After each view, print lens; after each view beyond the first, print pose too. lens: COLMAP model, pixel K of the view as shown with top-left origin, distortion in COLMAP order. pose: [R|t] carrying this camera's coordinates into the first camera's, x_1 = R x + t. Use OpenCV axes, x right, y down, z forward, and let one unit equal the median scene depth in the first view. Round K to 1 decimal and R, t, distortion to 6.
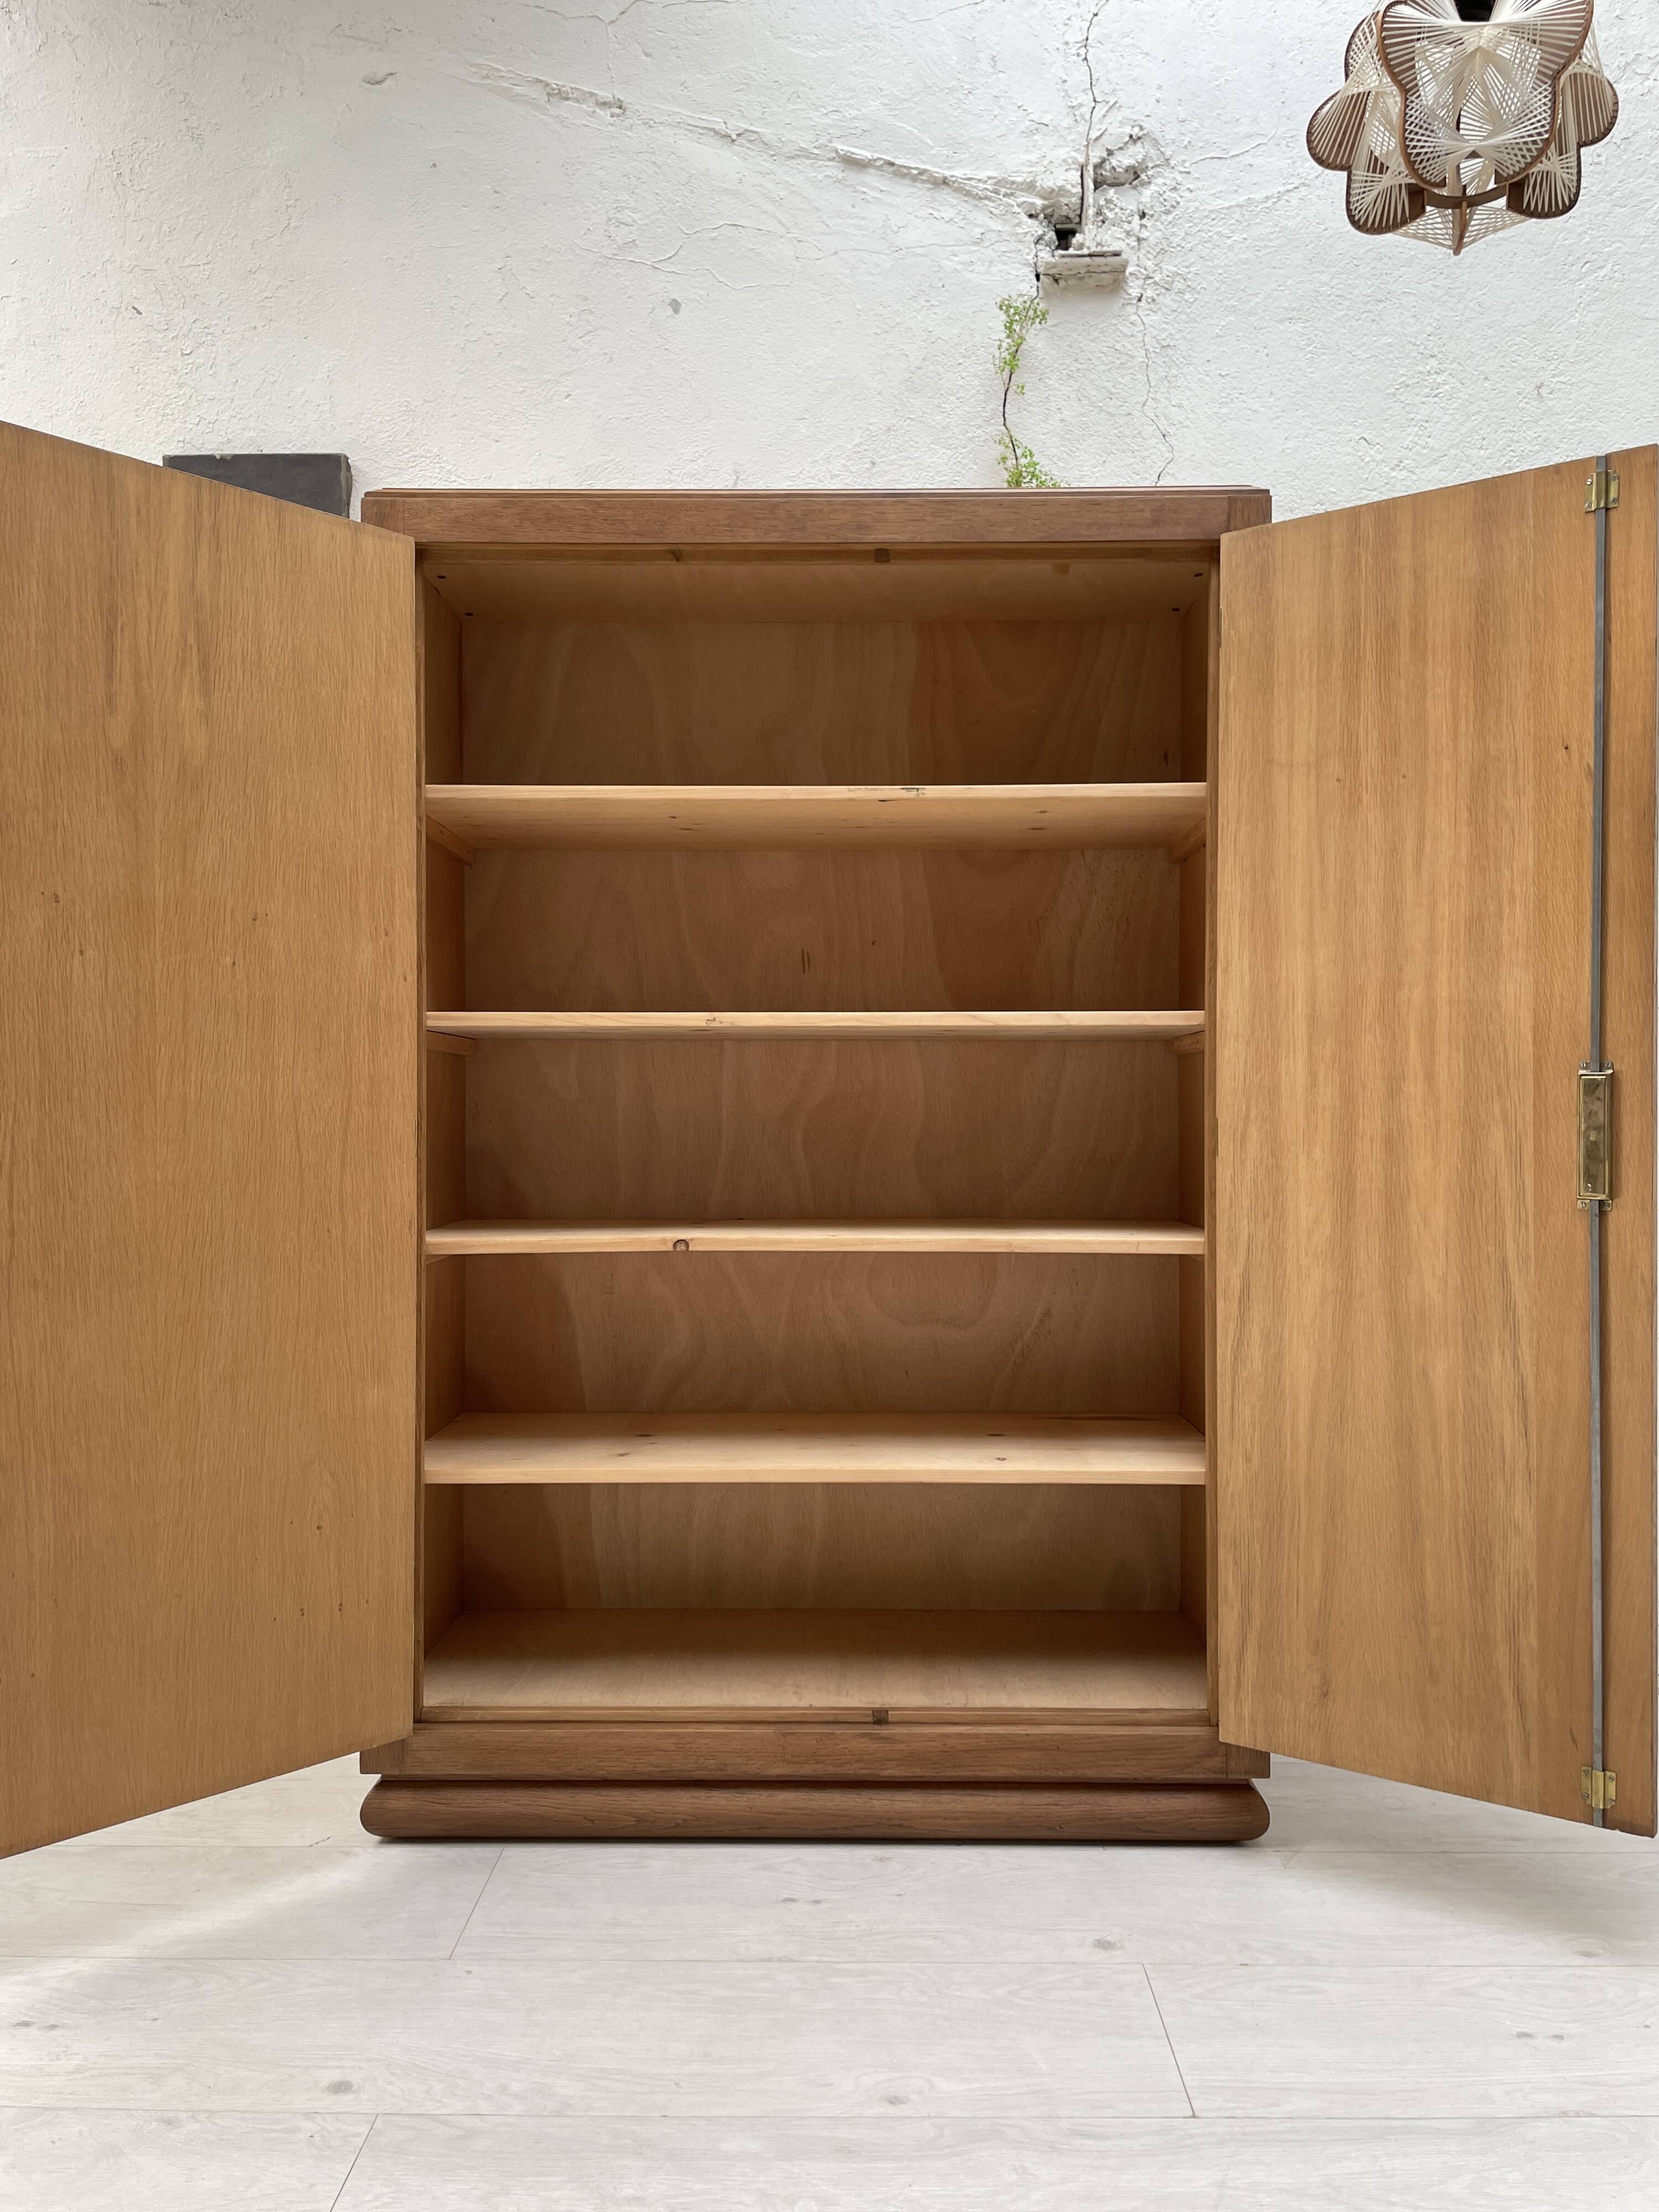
lens RADIAL K [[1691.6, 0, 829.9], [0, 1691.6, 1114.3], [0, 0, 1]] dist [0.083817, -0.111619]
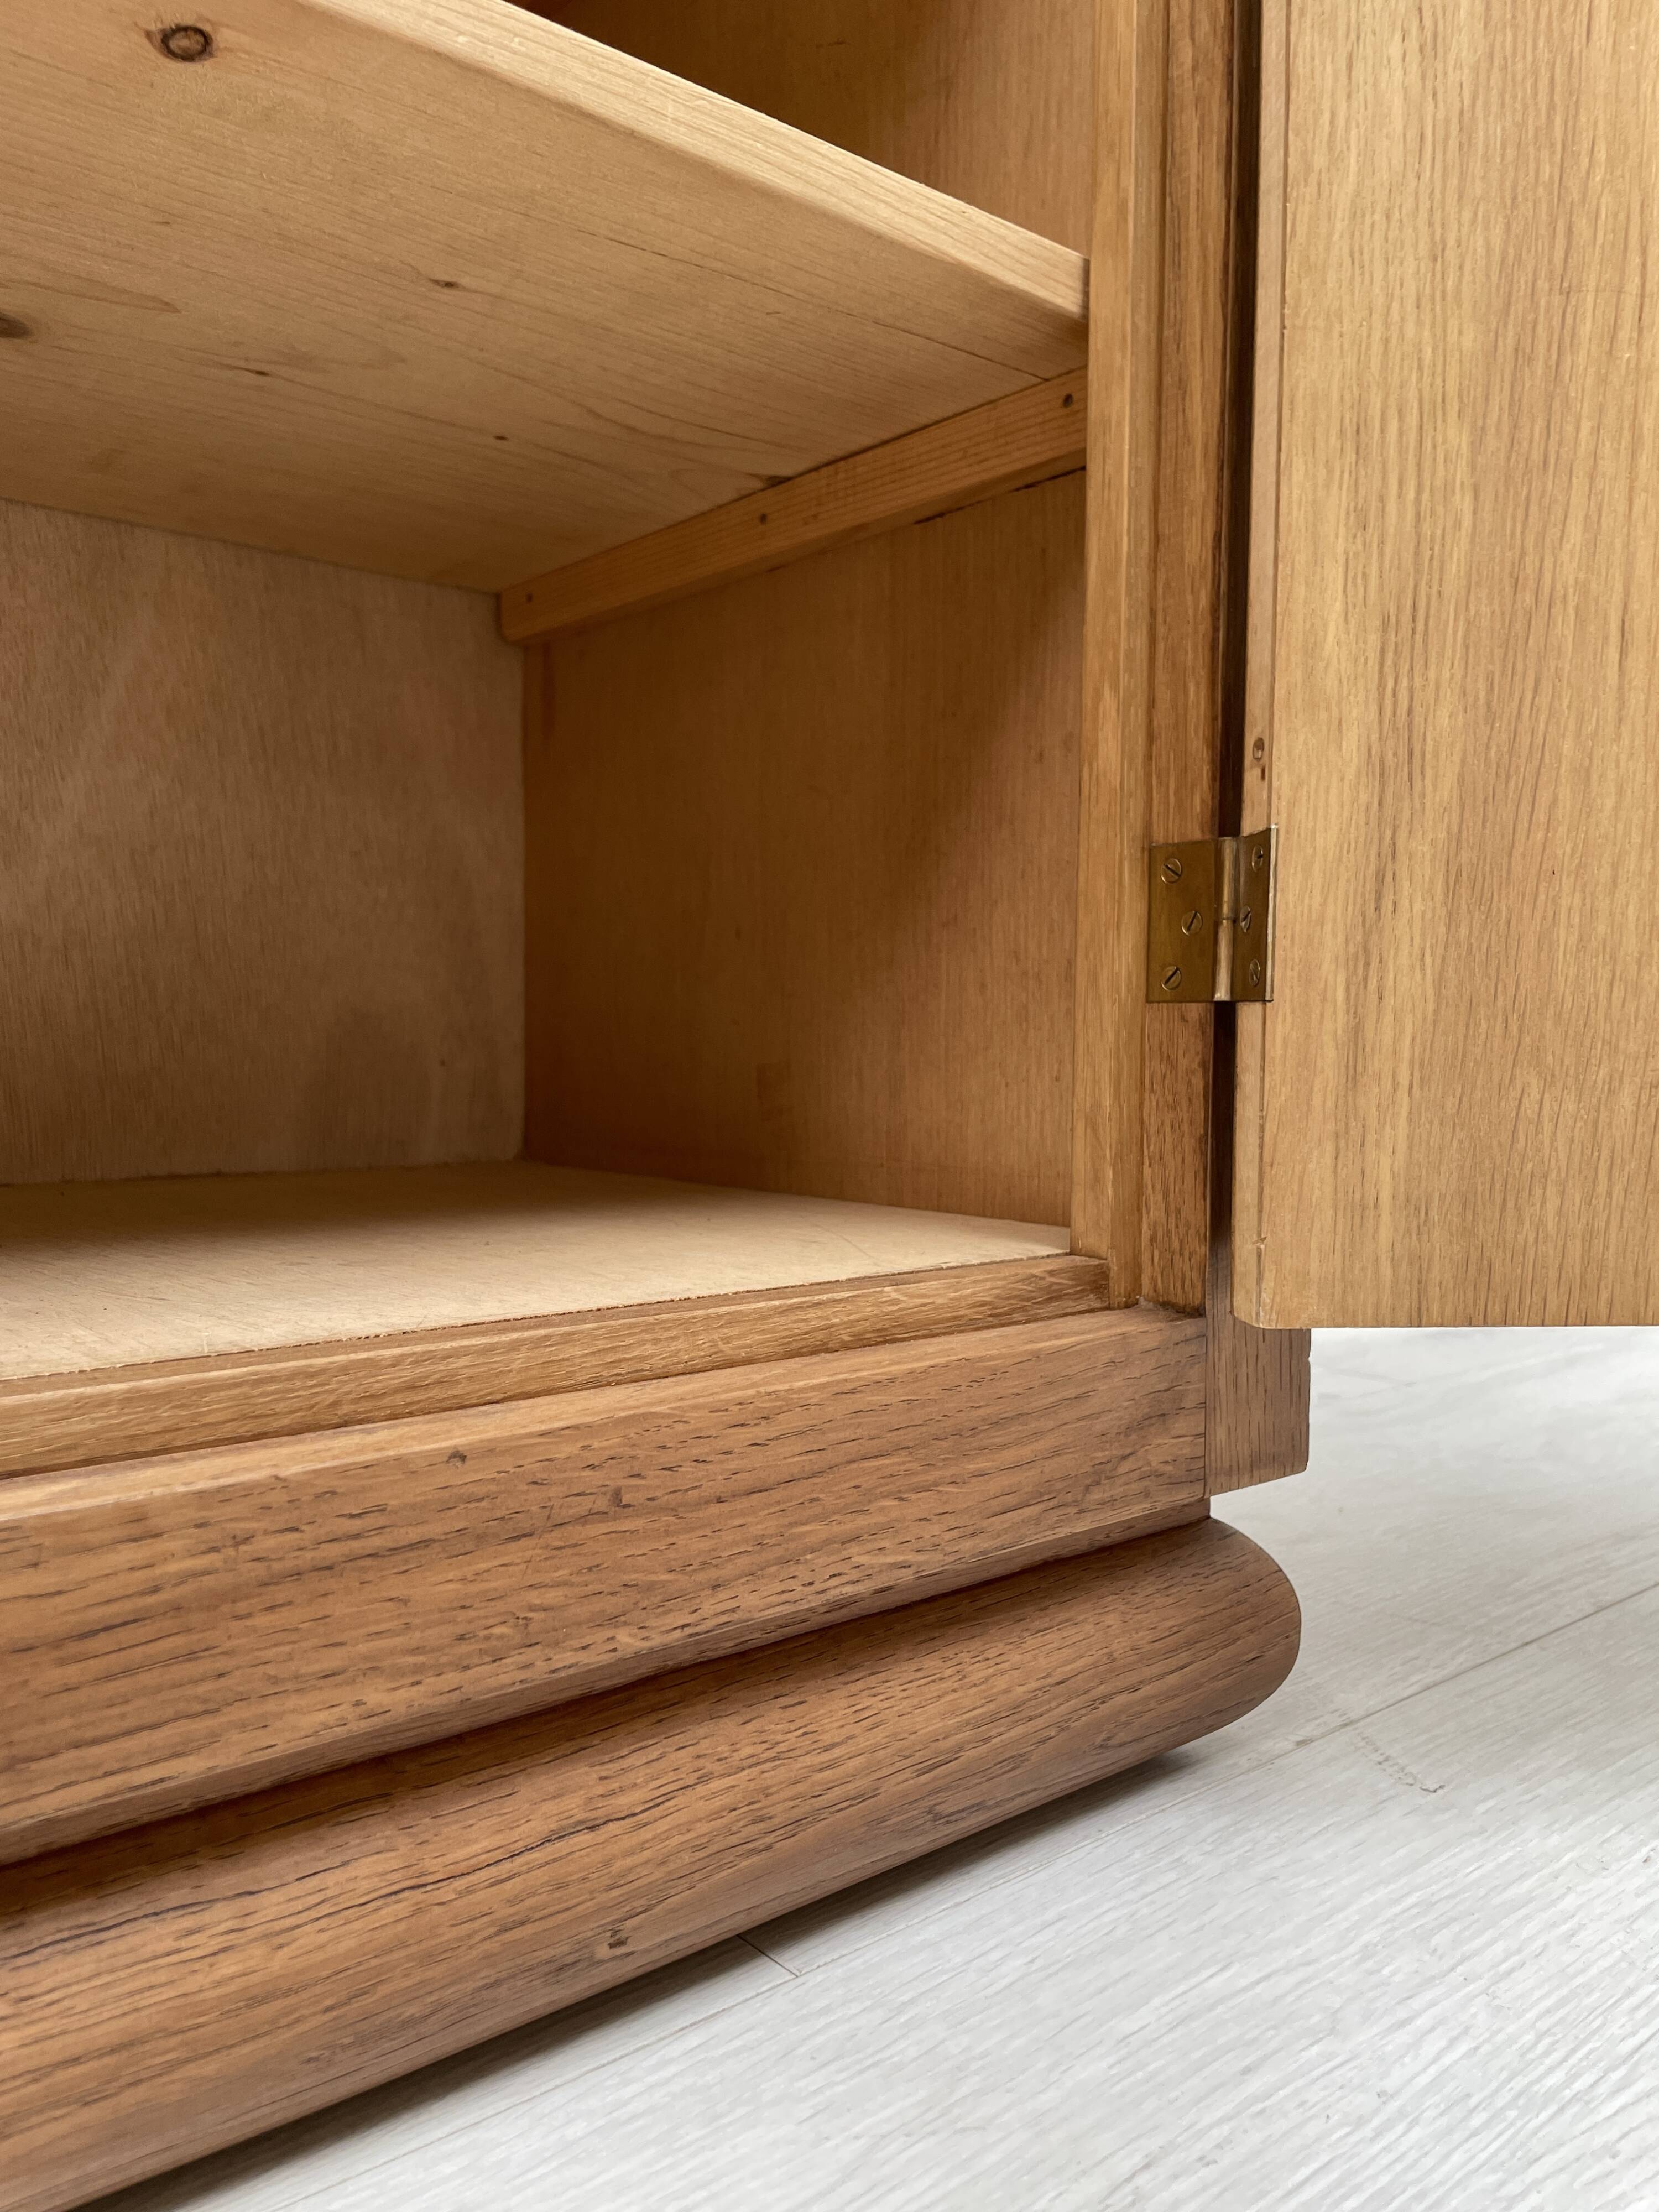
lens RADIAL K [[1691.6, 0, 824.2], [0, 1691.6, 1114.2], [0, 0, 1]] dist [0.083817, -0.111619]
pose [[0.750722, -0.022693, 0.660228, 0.028187], [-0.009376, 0.998943, 0.044996, 0.253754], [-0.660552, -0.039970, 0.749716, 0.673084]]
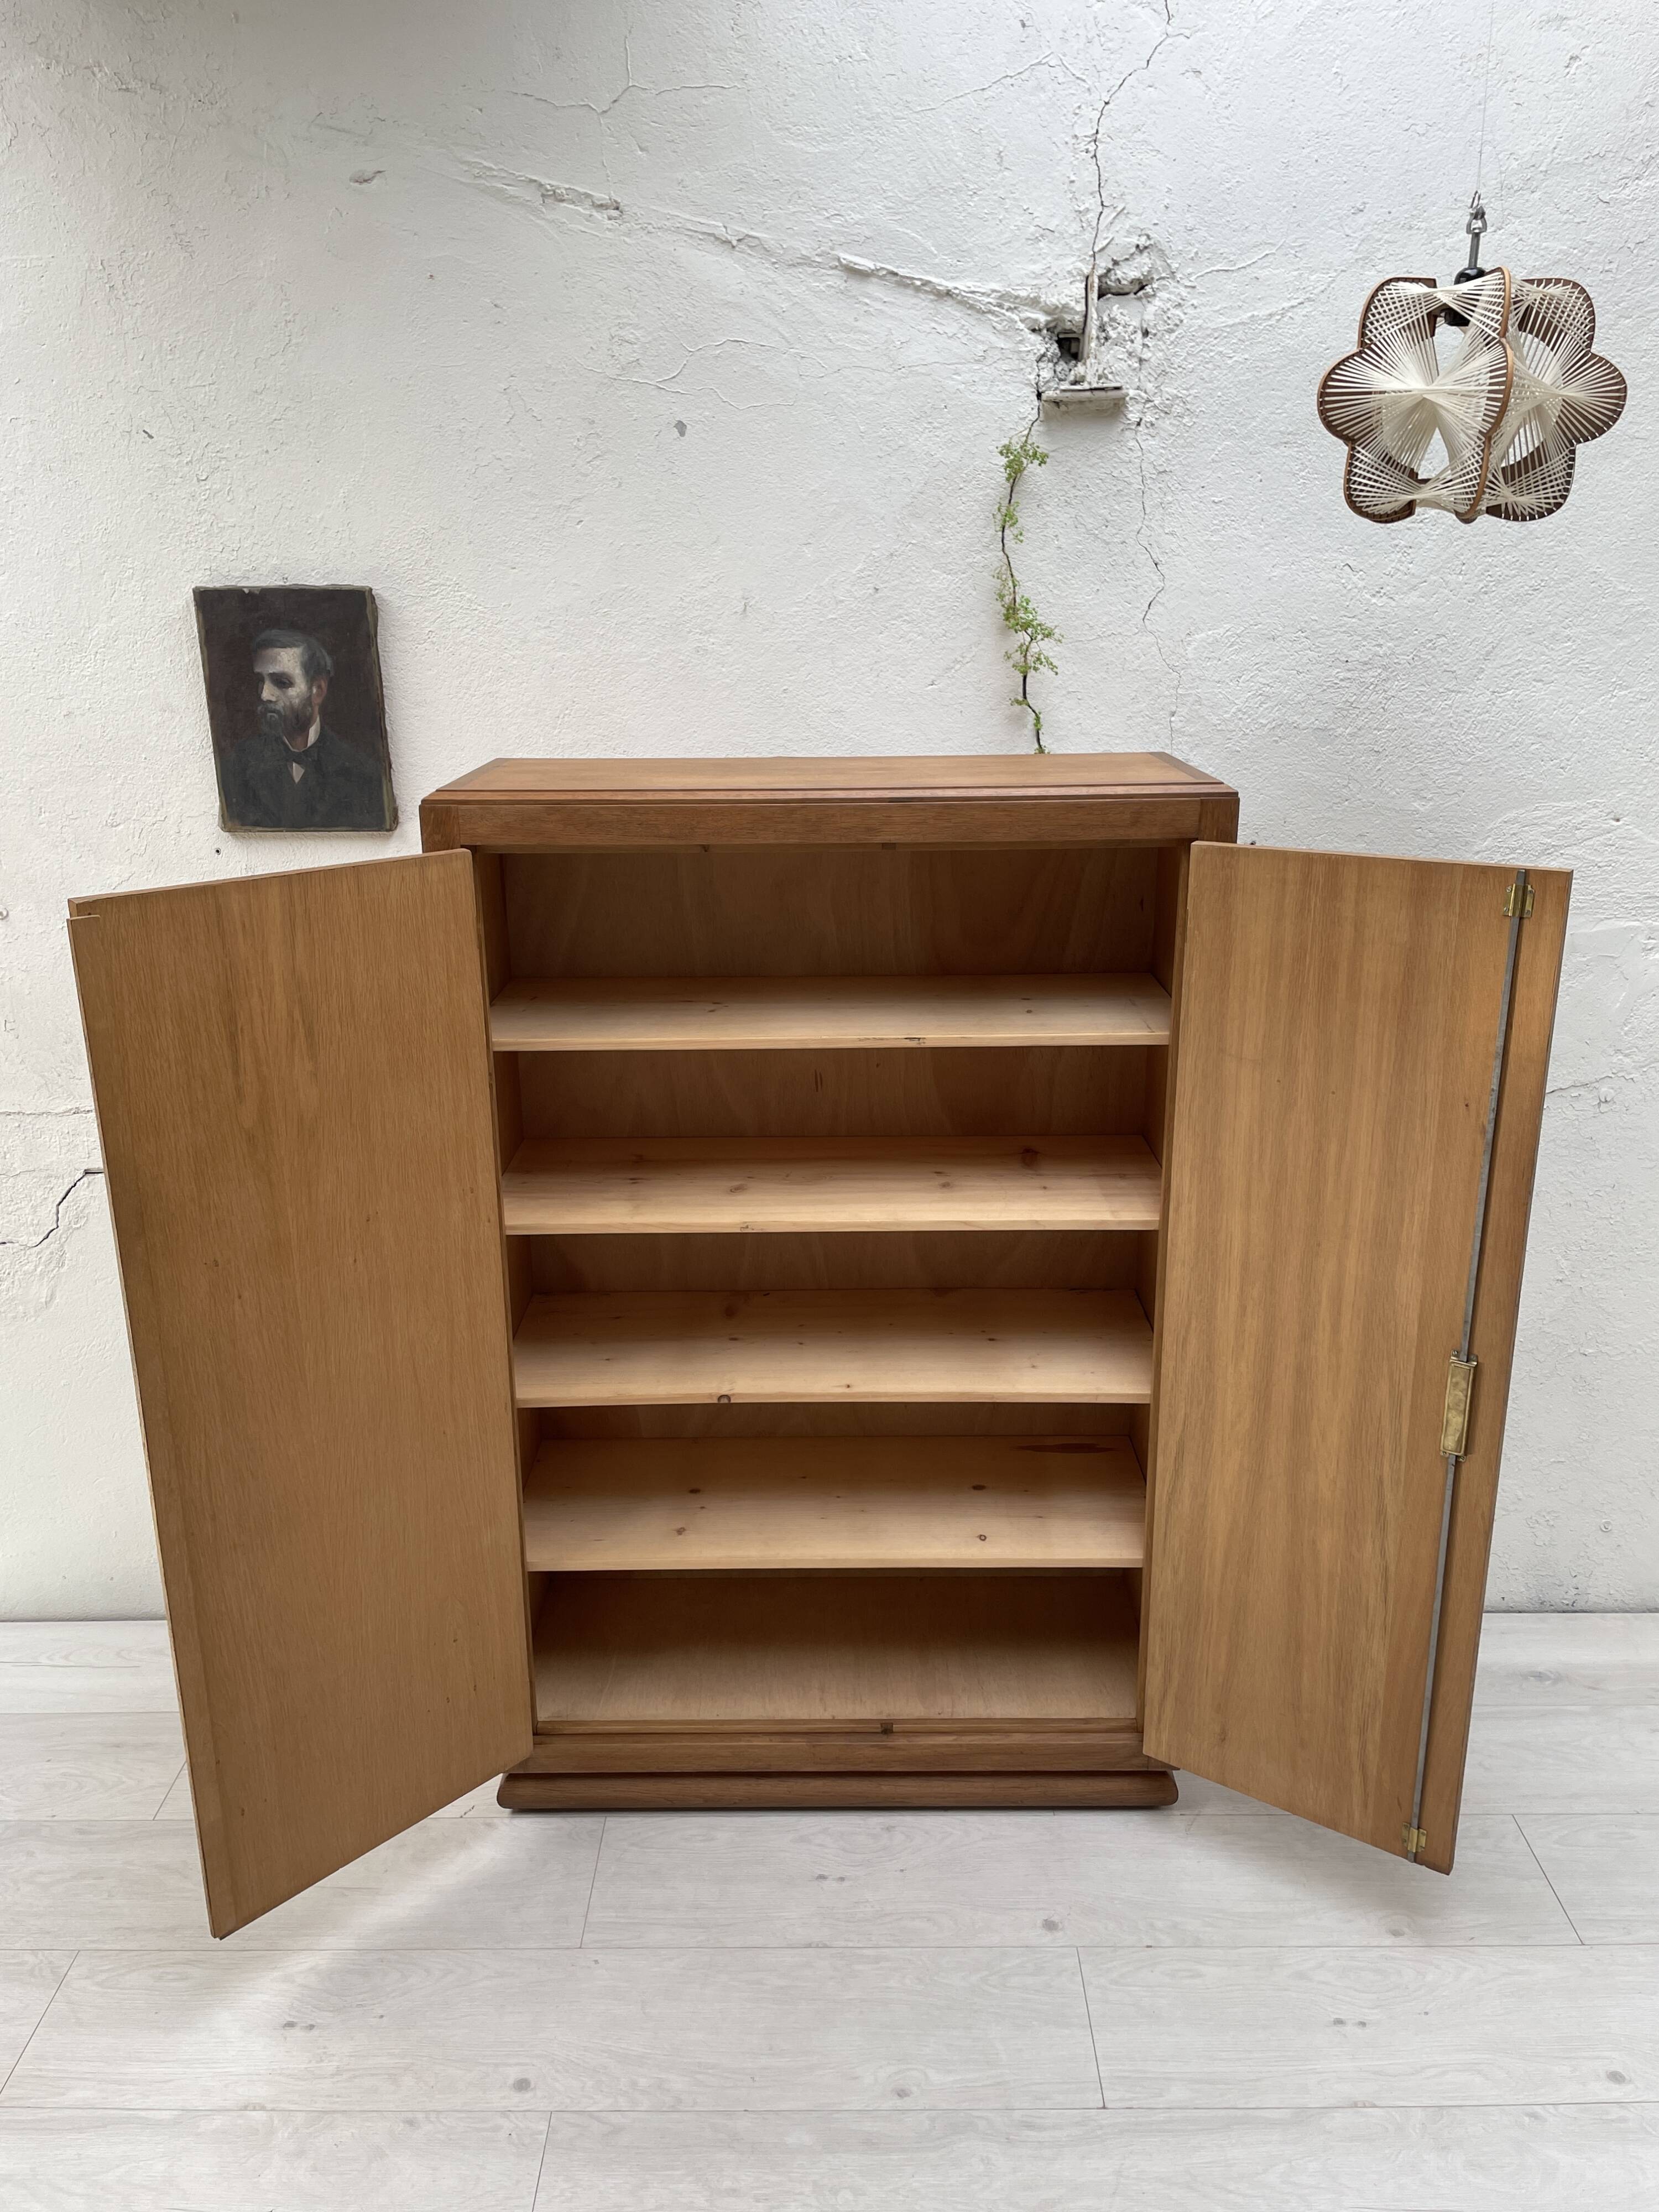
lens RADIAL K [[1691.6, 0, 826.5], [0, 1691.6, 1113.4], [0, 0, 1]] dist [0.083817, -0.111619]
pose [[0.999921, -0.011947, 0.003952, -0.013187], [0.010212, 0.953922, 0.299881, -0.392143], [-0.007353, -0.299817, 0.953968, -0.088334]]
